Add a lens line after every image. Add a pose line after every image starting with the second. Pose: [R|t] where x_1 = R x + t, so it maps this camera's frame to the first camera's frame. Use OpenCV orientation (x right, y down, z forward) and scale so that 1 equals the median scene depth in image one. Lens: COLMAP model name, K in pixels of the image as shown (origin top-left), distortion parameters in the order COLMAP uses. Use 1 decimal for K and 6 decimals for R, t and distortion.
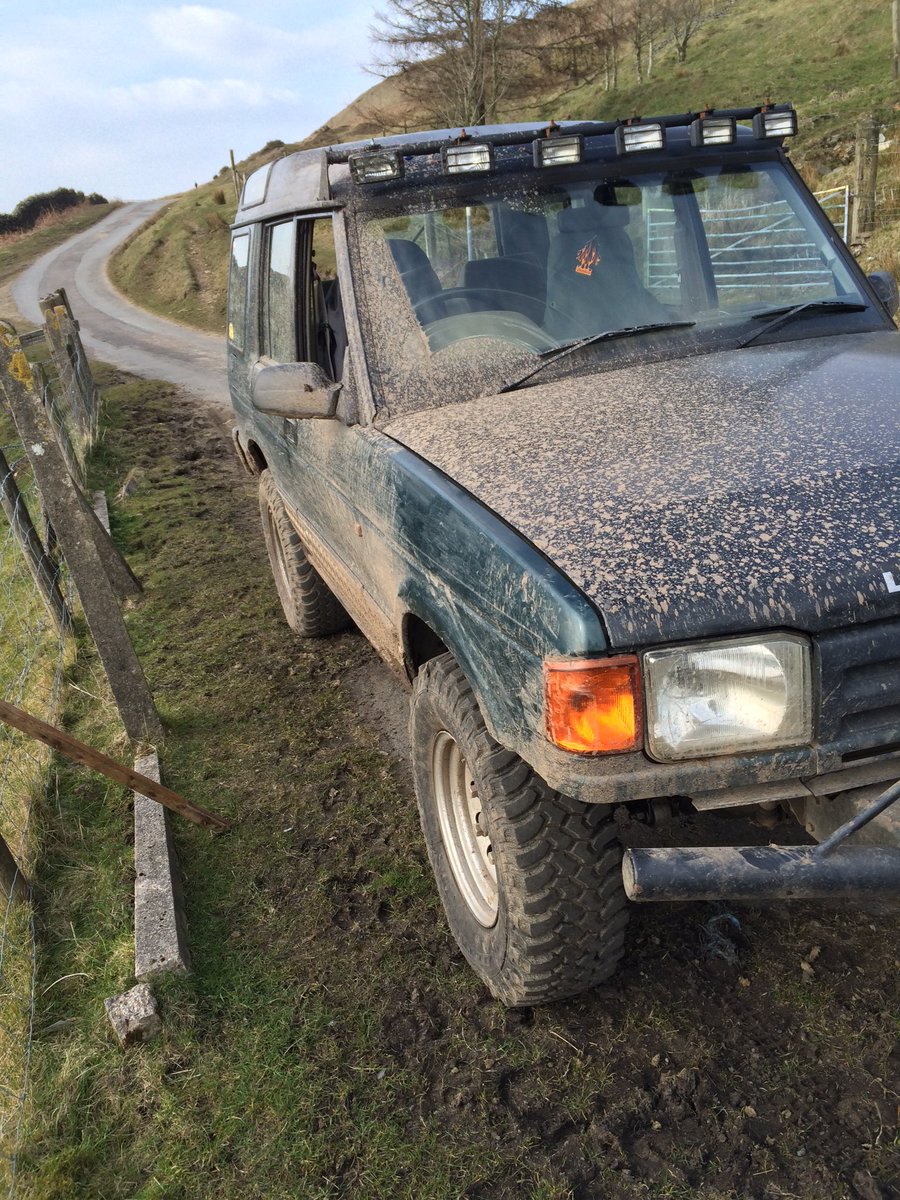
lens RADIAL K [[1048.3, 0, 449.0], [0, 1048.3, 596.8], [0, 0, 1]] dist [0.061227, -0.009619]
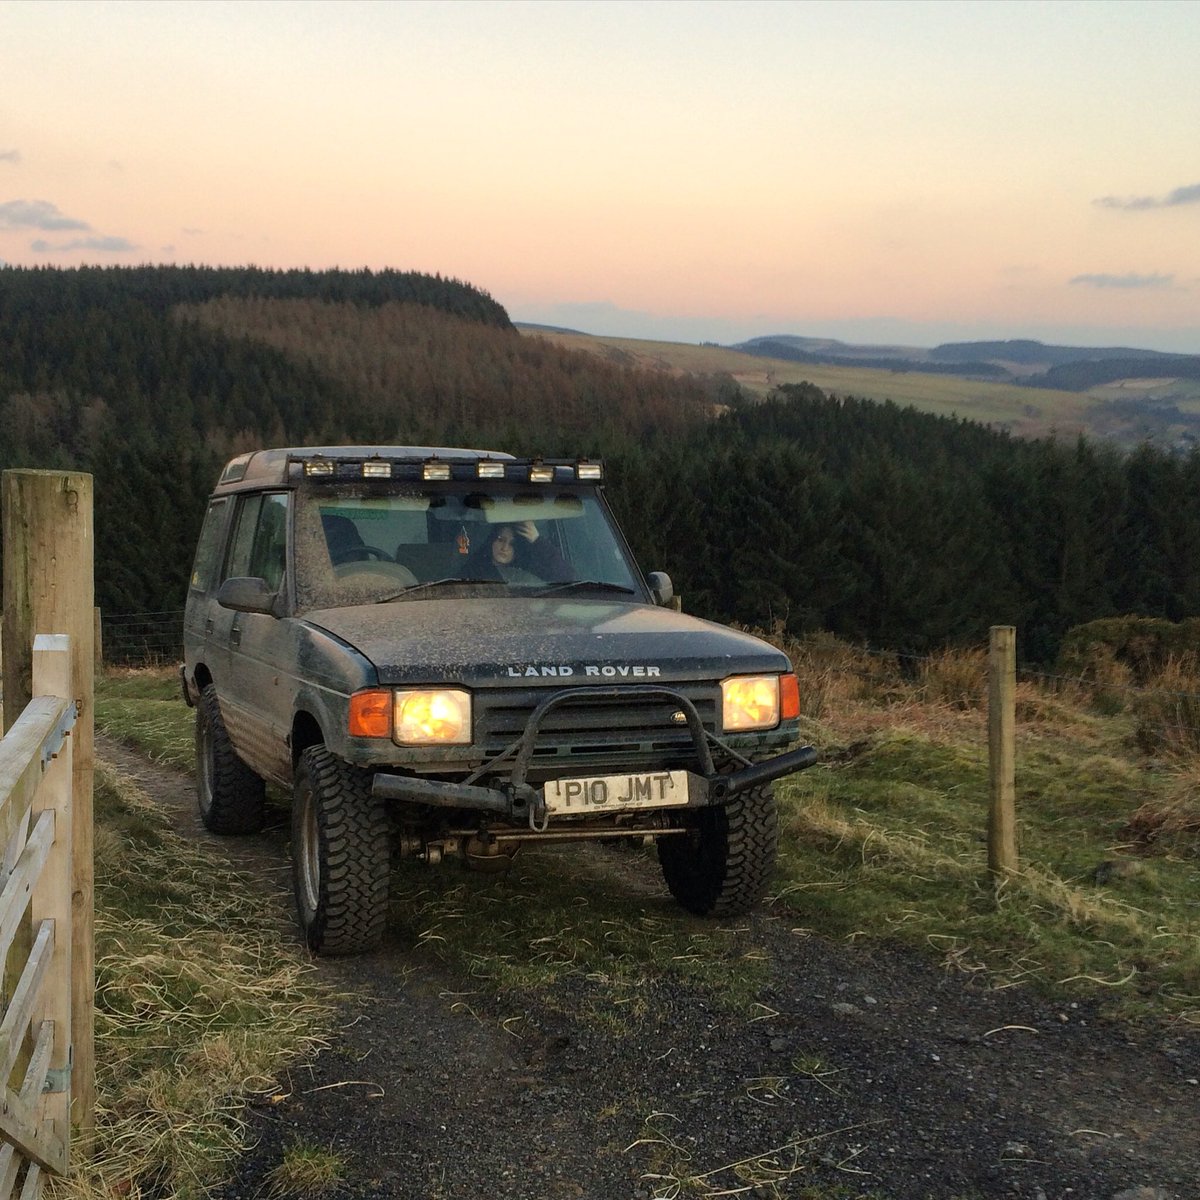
lens RADIAL K [[1722.5, 0, 591.9], [0, 1722.5, 599.1], [0, 0, 1]] dist [0.096218, 0.000000]
pose [[0.993258, 0.102944, 0.053295, 0.228922], [-0.082062, 0.949140, -0.303972, 0.557388], [-0.081876, 0.297549, 0.951189, -1.499857]]
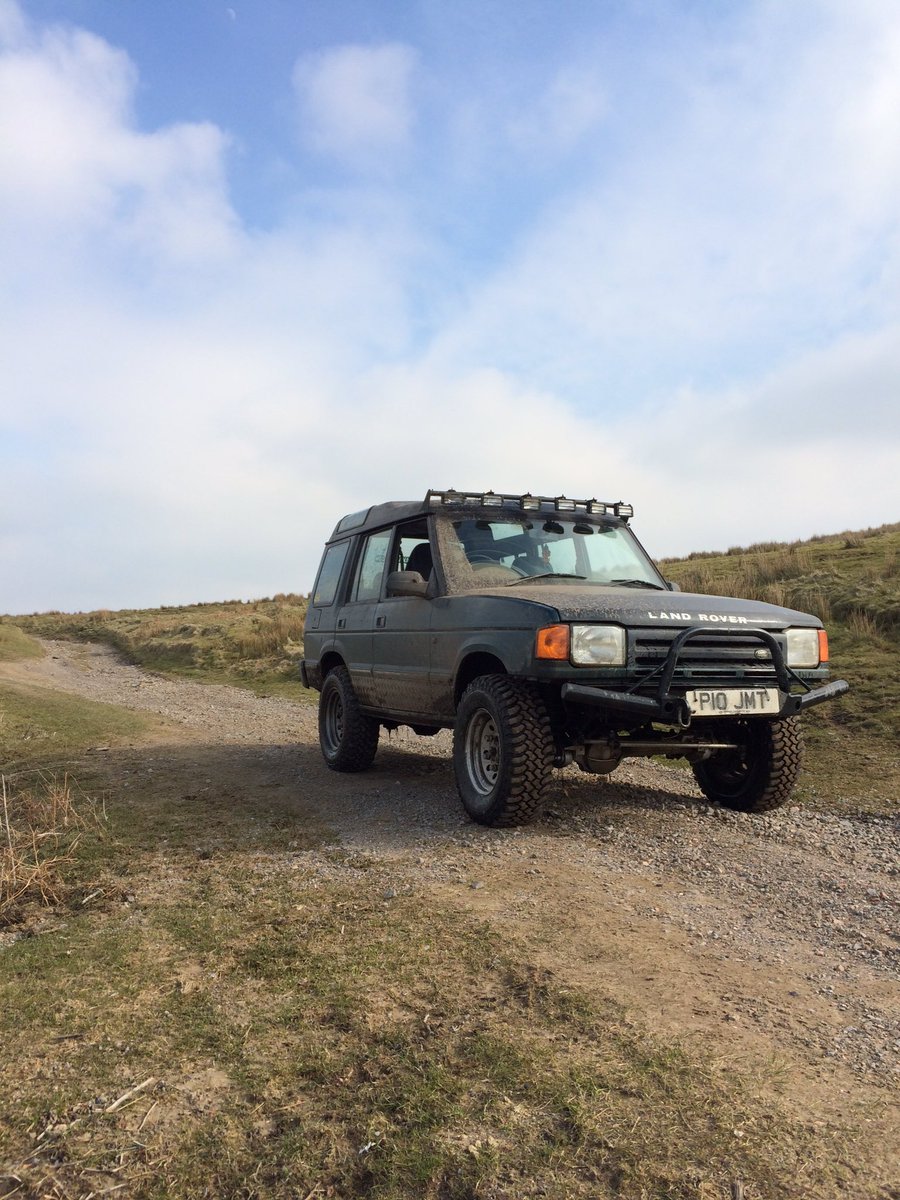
lens RADIAL K [[1048.3, 0, 441.7], [0, 1048.3, 592.7], [0, 0, 1]] dist [0.061227, -0.009619]
pose [[0.990161, 0.118280, 0.074778, -0.249199], [-0.080183, 0.917509, -0.389547, 0.698721], [-0.114685, 0.379719, 0.917966, -1.048602]]
